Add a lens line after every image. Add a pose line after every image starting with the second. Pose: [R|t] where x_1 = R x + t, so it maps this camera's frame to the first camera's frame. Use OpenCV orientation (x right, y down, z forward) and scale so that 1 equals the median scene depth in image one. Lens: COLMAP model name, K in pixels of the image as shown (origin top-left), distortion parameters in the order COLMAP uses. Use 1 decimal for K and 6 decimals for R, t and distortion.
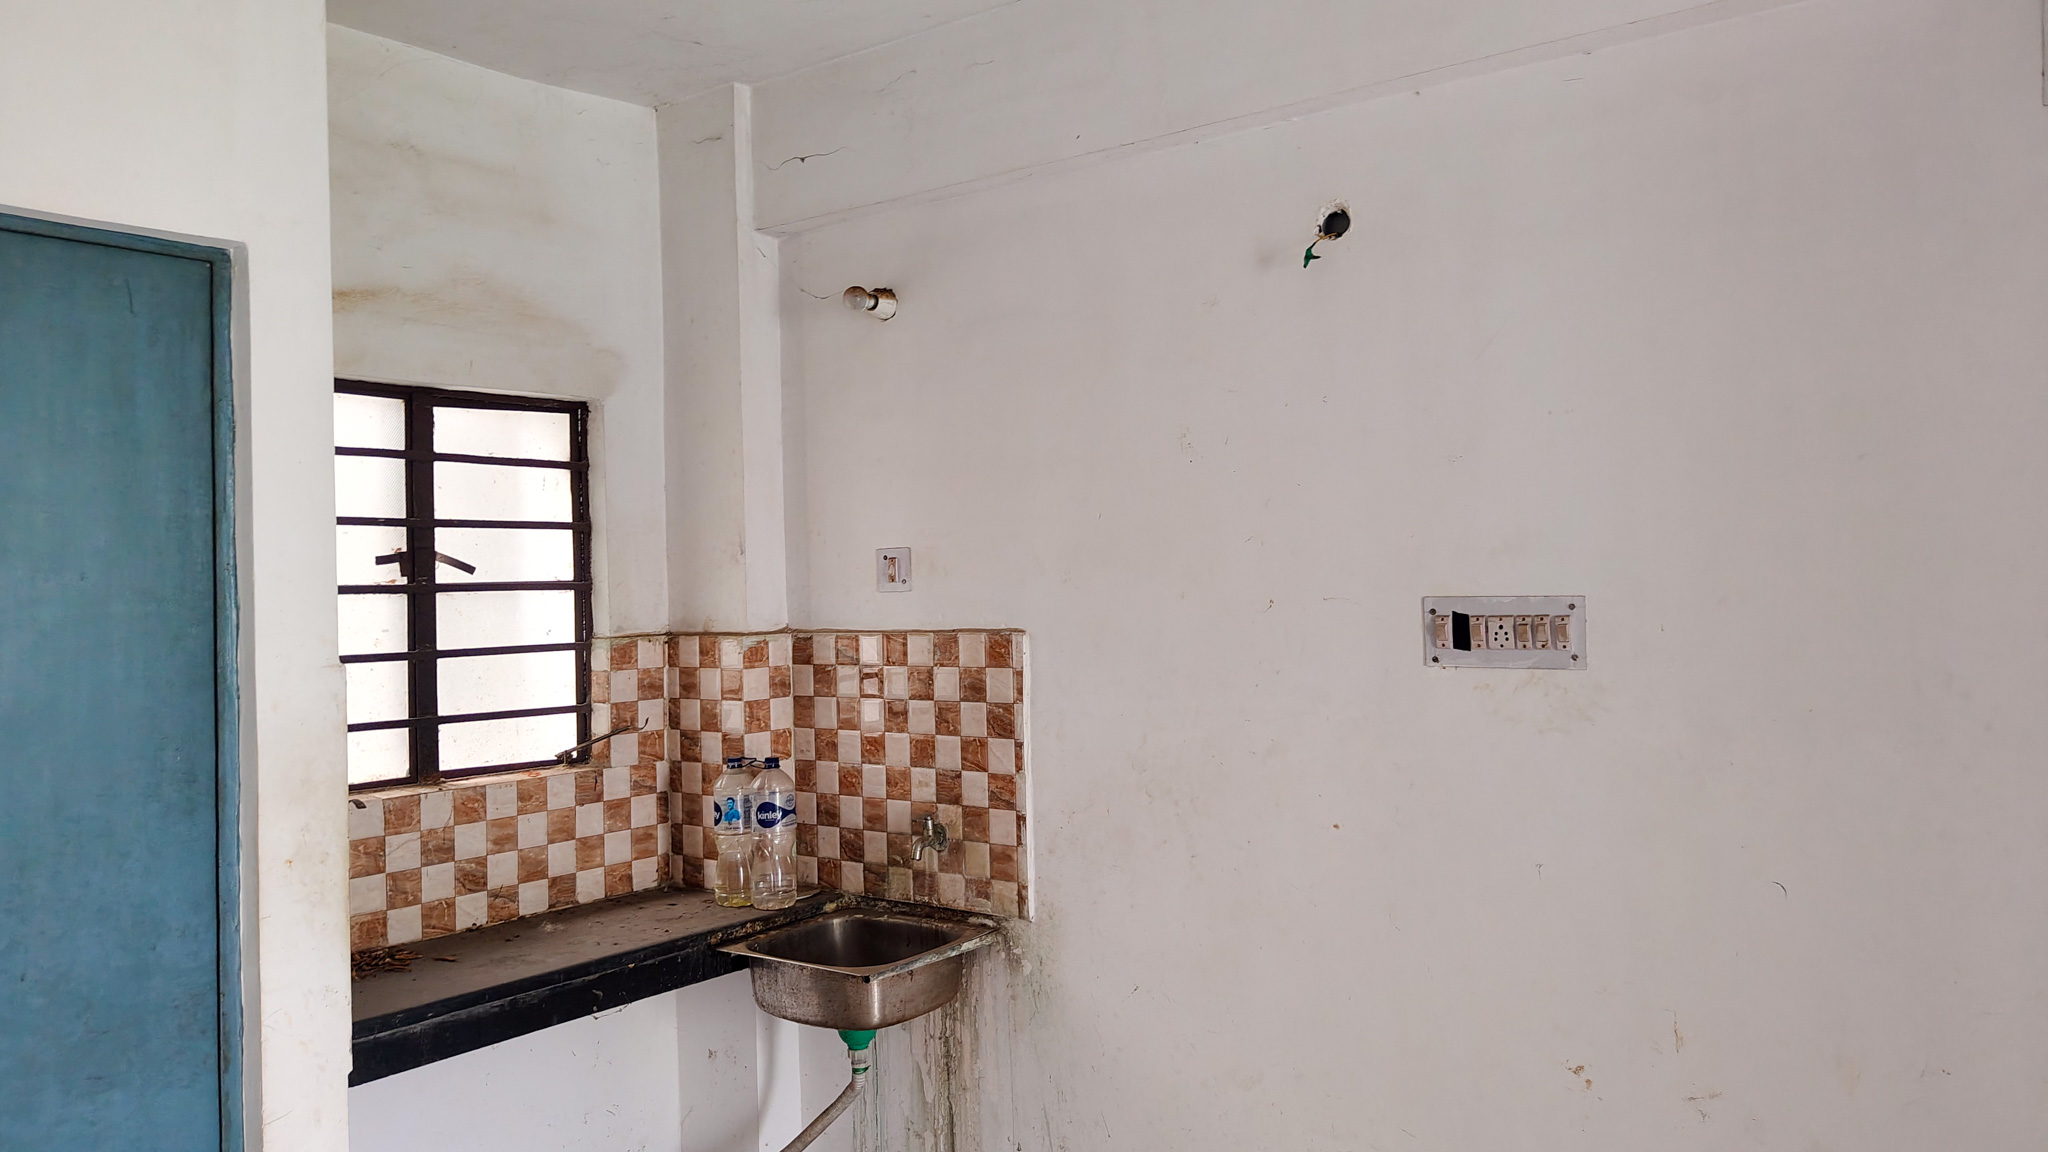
lens RADIAL K [[1469.8, 0, 1023.9], [0, 1469.8, 539.1], [0, 0, 1]] dist [0.009764, -0.000549]
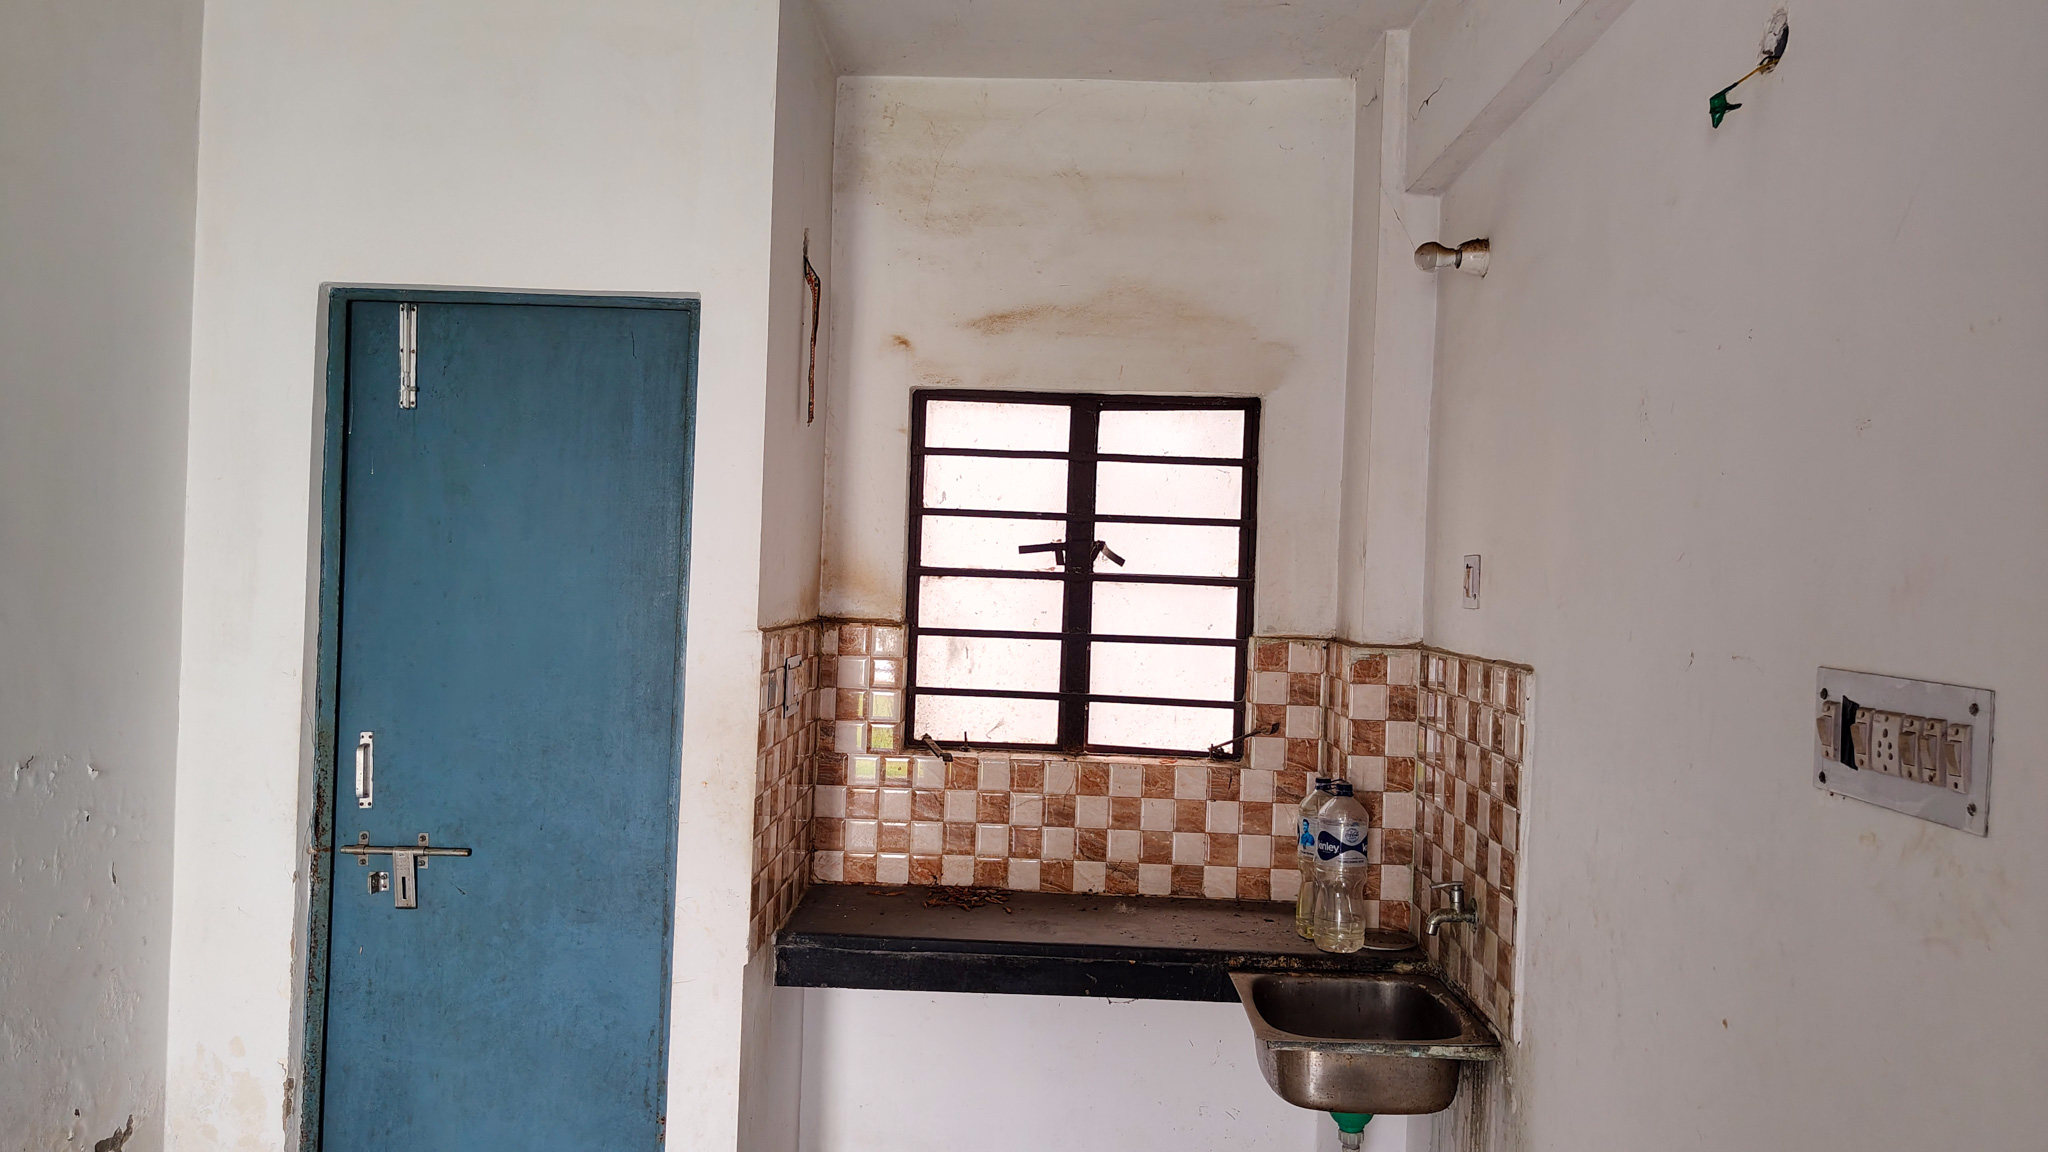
lens RADIAL K [[1444.9, 0, 1025.9], [0, 1444.9, 561.2], [0, 0, 1]] dist [0.063638, -0.097533]
pose [[0.586655, 0.038198, -0.808935, 0.434254], [-0.024896, 0.999266, 0.029130, -0.008523], [0.809454, 0.003050, 0.587176, 0.326808]]
